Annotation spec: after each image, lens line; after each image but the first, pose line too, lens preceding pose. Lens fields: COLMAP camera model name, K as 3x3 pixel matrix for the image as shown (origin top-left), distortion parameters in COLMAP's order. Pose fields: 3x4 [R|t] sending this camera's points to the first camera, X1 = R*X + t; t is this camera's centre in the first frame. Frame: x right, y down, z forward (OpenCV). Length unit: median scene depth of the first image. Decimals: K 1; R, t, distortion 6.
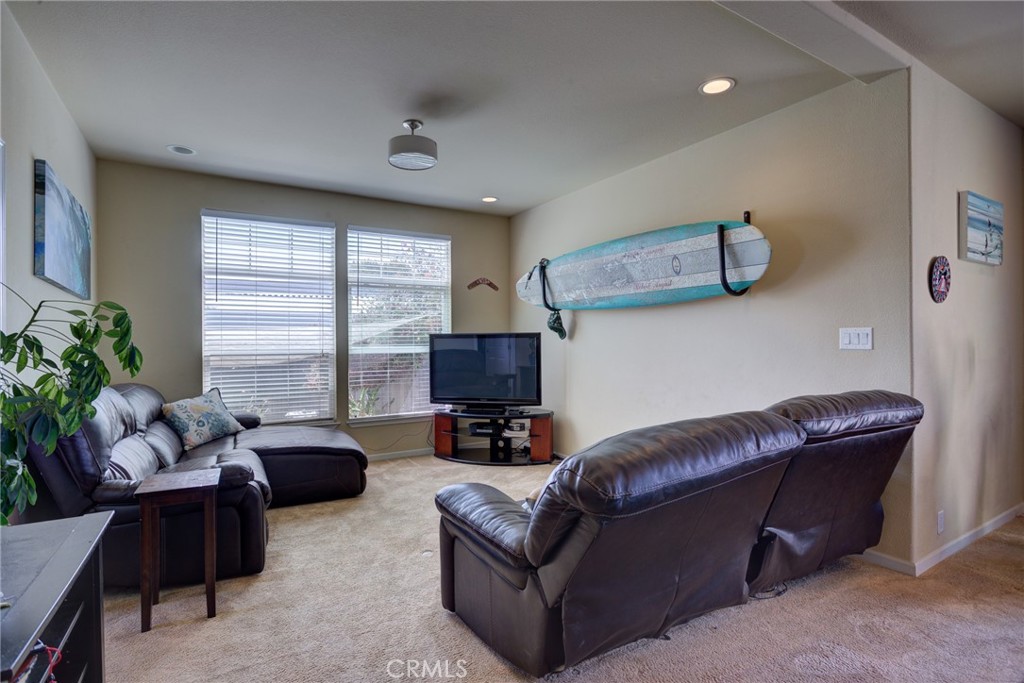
lens RADIAL K [[501.8, 0, 512.0], [0, 501.8, 343.4], [0, 0, 1]] dist [-0.016855, 0.006839]
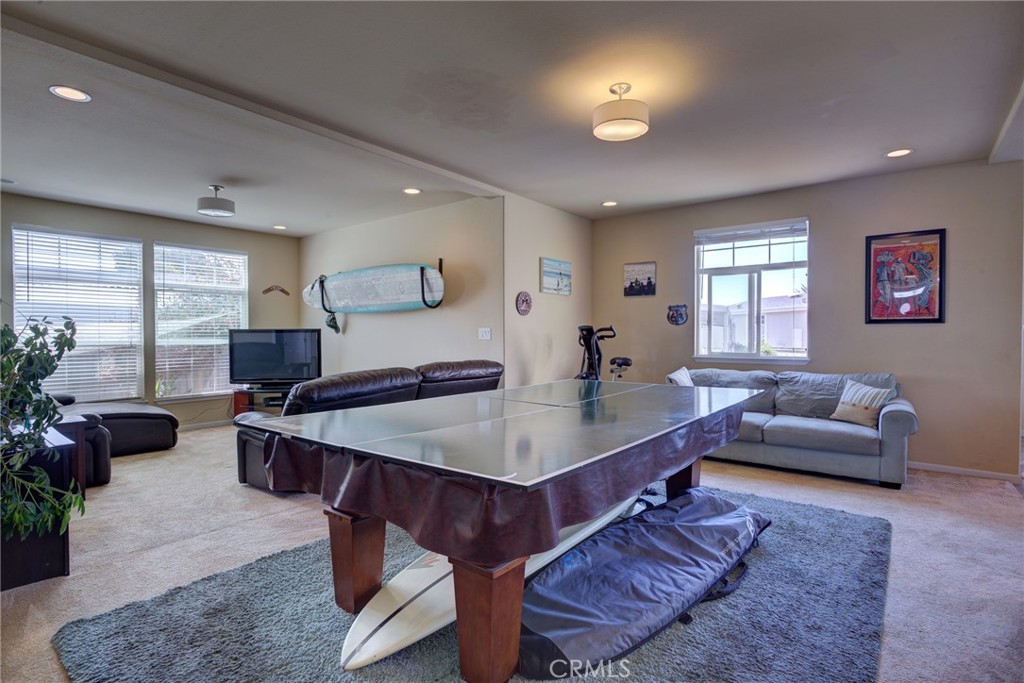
lens RADIAL K [[501.8, 0, 511.5], [0, 501.8, 341.5], [0, 0, 1]] dist [-0.016855, 0.006839]
pose [[0.937992, -0.003081, 0.346643, 0.080881], [0.000465, 0.999971, 0.007630, 0.003164], [-0.346657, -0.006996, 0.937966, -0.517806]]
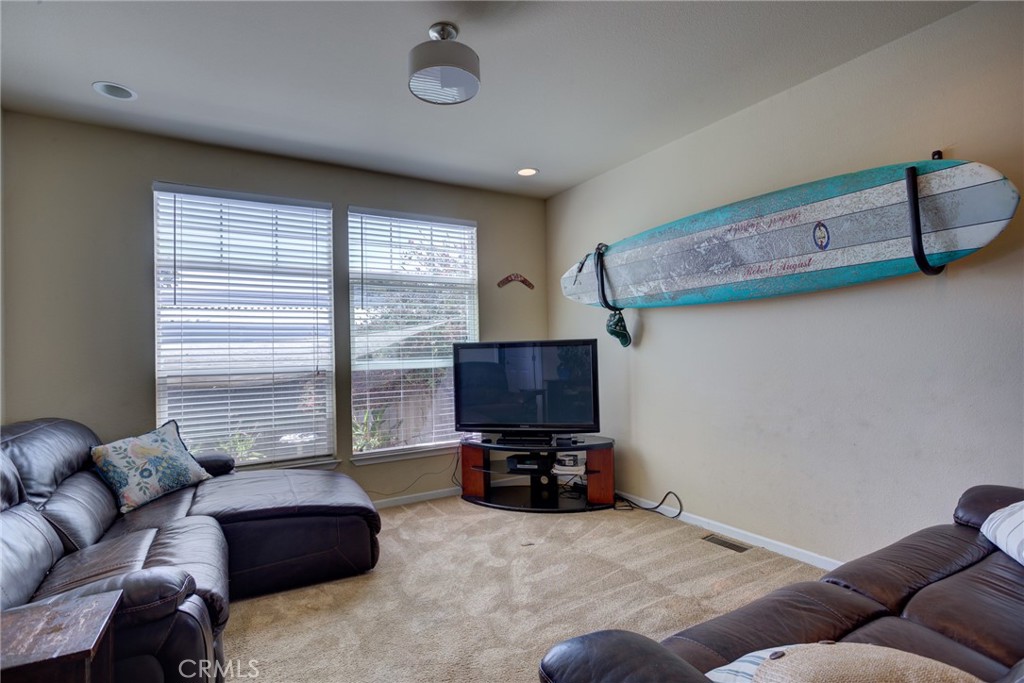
lens RADIAL K [[501.8, 0, 512.9], [0, 501.8, 343.8], [0, 0, 1]] dist [-0.016855, 0.006839]
pose [[0.999824, -0.018756, 0.000783, -0.085069], [0.018768, 0.999590, -0.021614, 0.000834], [-0.000378, 0.021625, 0.999766, 0.250602]]
